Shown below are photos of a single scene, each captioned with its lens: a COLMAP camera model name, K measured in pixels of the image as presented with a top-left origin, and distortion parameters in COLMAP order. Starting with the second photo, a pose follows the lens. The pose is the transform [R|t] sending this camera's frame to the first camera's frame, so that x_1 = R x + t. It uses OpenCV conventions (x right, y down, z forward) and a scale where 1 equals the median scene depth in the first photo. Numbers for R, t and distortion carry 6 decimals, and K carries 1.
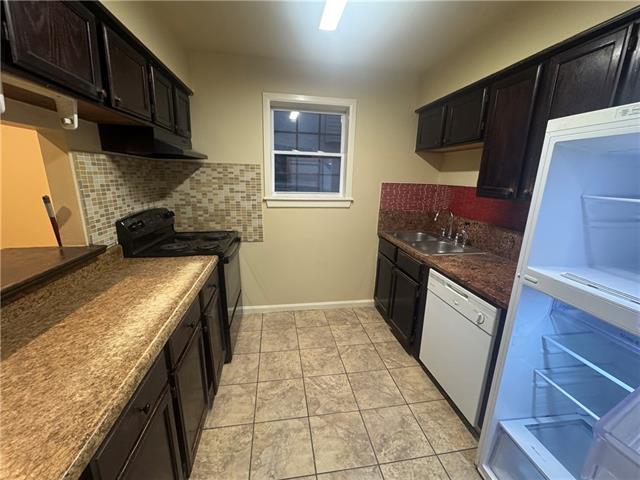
lens RADIAL K [[265.1, 0, 320.0], [0, 265.1, 240.0], [0, 0, 1]] dist [-0.001942, 0.000181]
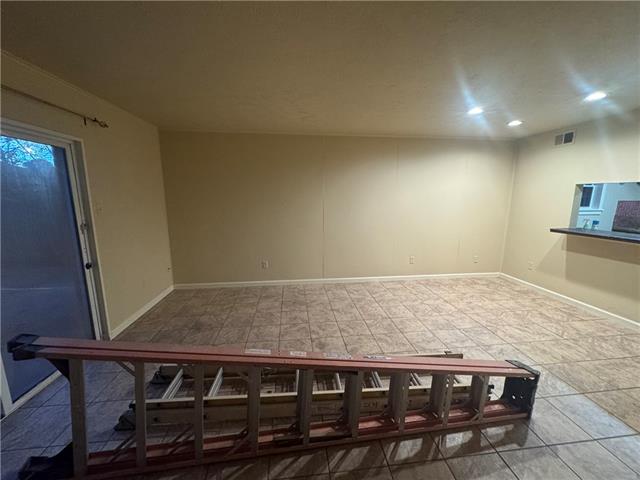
lens RADIAL K [[254.1, 0, 320.0], [0, 254.1, 240.0], [0, 0, 1]] dist [-0.002843, 0.000178]
pose [[0.998659, -0.013433, -0.049990, -2.797477], [0.010074, 0.997712, -0.066853, 0.240245], [0.050773, 0.066260, 0.996510, -1.320189]]
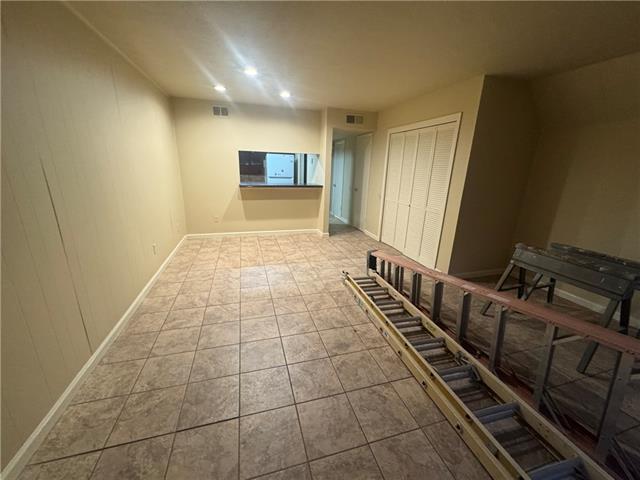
lens RADIAL K [[254.1, 0, 320.0], [0, 254.1, 240.0], [0, 0, 1]] dist [-0.002843, 0.000178]
pose [[-0.126711, -0.304808, 0.943947, -3.880188], [0.204342, 0.923186, 0.325534, -0.139895], [-0.970664, 0.234137, -0.054693, 0.297528]]
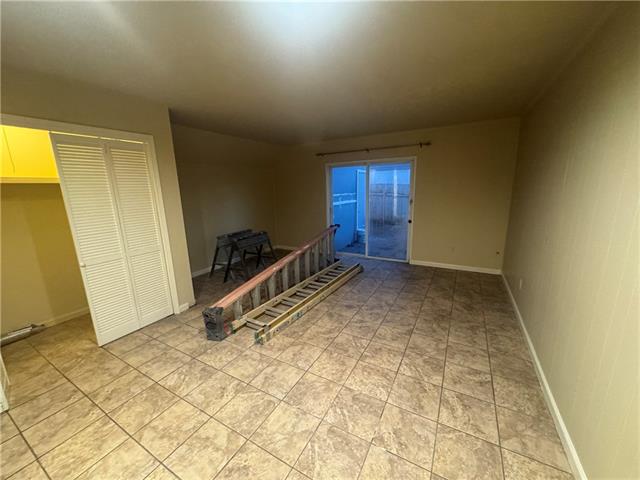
lens RADIAL K [[254.1, 0, 320.0], [0, 254.1, 240.0], [0, 0, 1]] dist [-0.002843, 0.000178]
pose [[-0.625152, 0.152993, -0.765361, -1.334807], [-0.176854, 0.927329, 0.329824, -0.294345], [0.760202, 0.341547, -0.552664, 0.968476]]
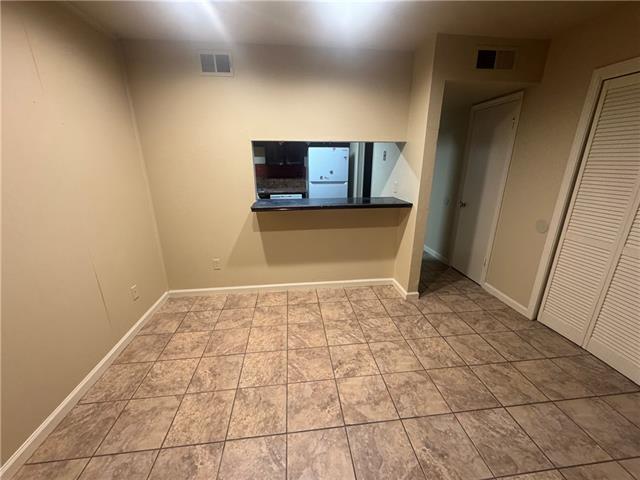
lens RADIAL K [[254.1, 0, 320.0], [0, 254.1, 240.0], [0, 0, 1]] dist [-0.002843, 0.000178]
pose [[0.045151, -0.321018, 0.945996, -2.387012], [0.241849, 0.922305, 0.301435, -0.140110], [-0.969263, 0.215179, 0.119281, 0.350376]]
